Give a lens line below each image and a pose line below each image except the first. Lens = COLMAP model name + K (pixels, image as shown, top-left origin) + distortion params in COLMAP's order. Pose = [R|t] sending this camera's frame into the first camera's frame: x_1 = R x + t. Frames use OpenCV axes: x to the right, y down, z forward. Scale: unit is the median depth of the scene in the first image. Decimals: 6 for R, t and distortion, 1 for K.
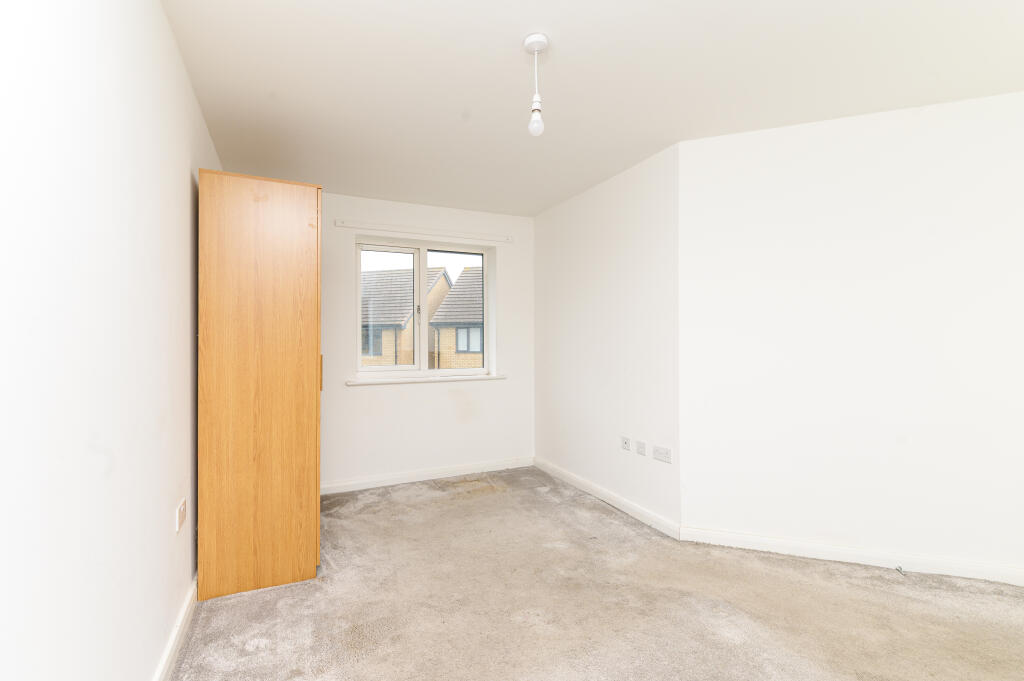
lens RADIAL K [[474.7, 0, 505.0], [0, 474.7, 342.1], [0, 0, 1]] dist [-0.000337, -0.000148]
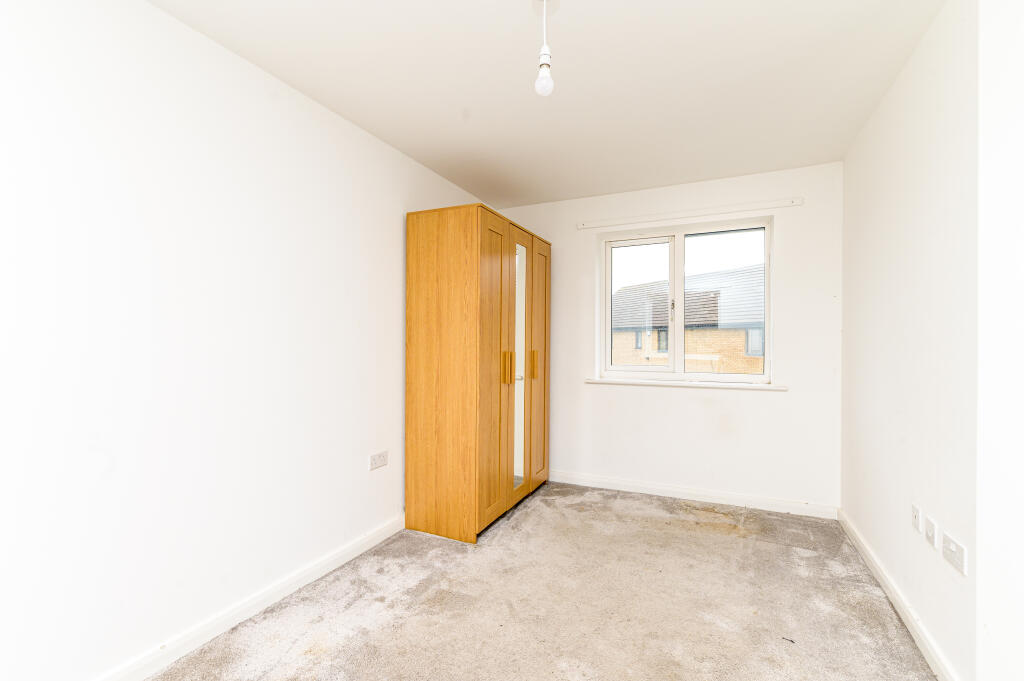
lens RADIAL K [[474.7, 0, 505.0], [0, 474.7, 342.1], [0, 0, 1]] dist [-0.000337, -0.000148]
pose [[0.613647, 0.005647, -0.789560, 0.398852], [-0.004593, 0.999983, 0.003582, 0.000420], [0.789567, 0.001428, 0.613663, 0.249206]]
